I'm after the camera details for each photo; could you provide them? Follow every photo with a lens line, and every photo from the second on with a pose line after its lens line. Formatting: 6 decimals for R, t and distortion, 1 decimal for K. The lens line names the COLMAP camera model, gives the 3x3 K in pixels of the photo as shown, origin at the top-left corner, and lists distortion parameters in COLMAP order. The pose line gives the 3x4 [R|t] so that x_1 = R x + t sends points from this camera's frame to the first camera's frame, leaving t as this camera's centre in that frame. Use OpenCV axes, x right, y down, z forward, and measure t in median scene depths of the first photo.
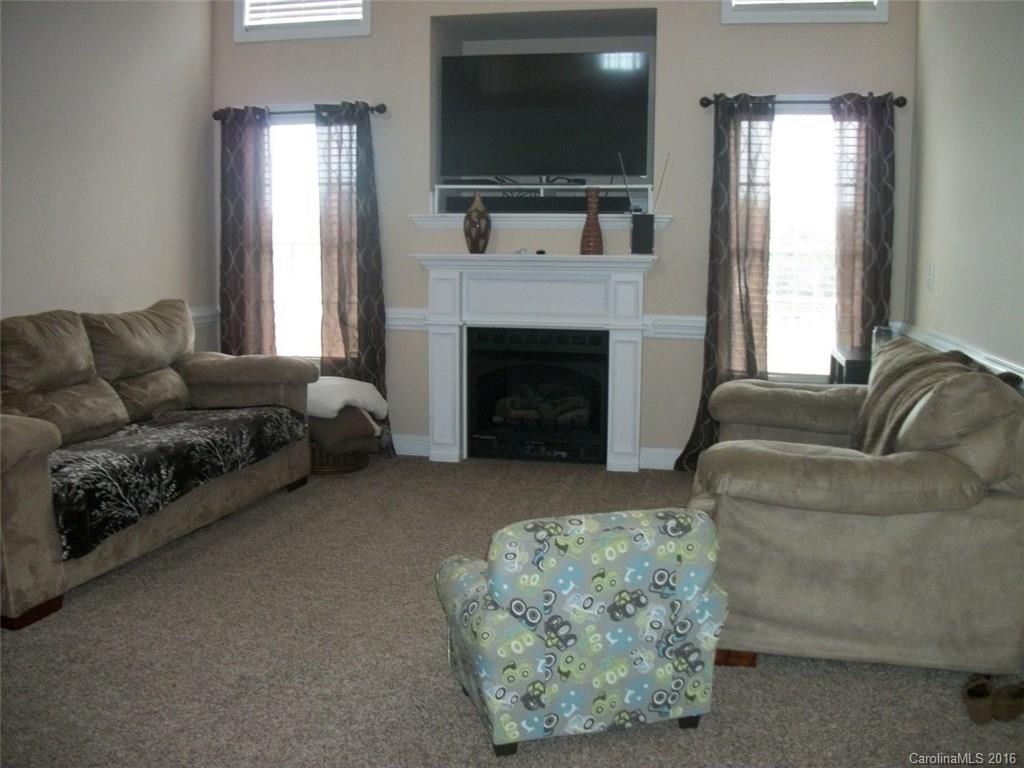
lens RADIAL K [[1026.1, 0, 542.3], [0, 1026.1, 383.8], [0, 0, 1]] dist [-0.170101, 0.130016]
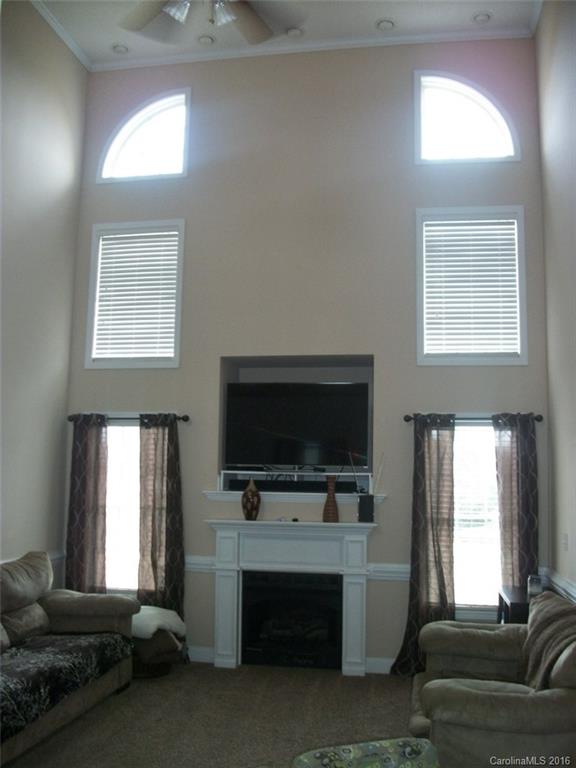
lens RADIAL K [[769.6, 0, 288.0], [0, 769.6, 384.0], [0, 0, 1]] dist [-0.170101, 0.130016]
pose [[0.999776, 0.005548, 0.020435, -0.035755], [-0.000519, 0.971188, -0.238312, -0.058922], [-0.021169, 0.238248, 0.970974, -0.094765]]
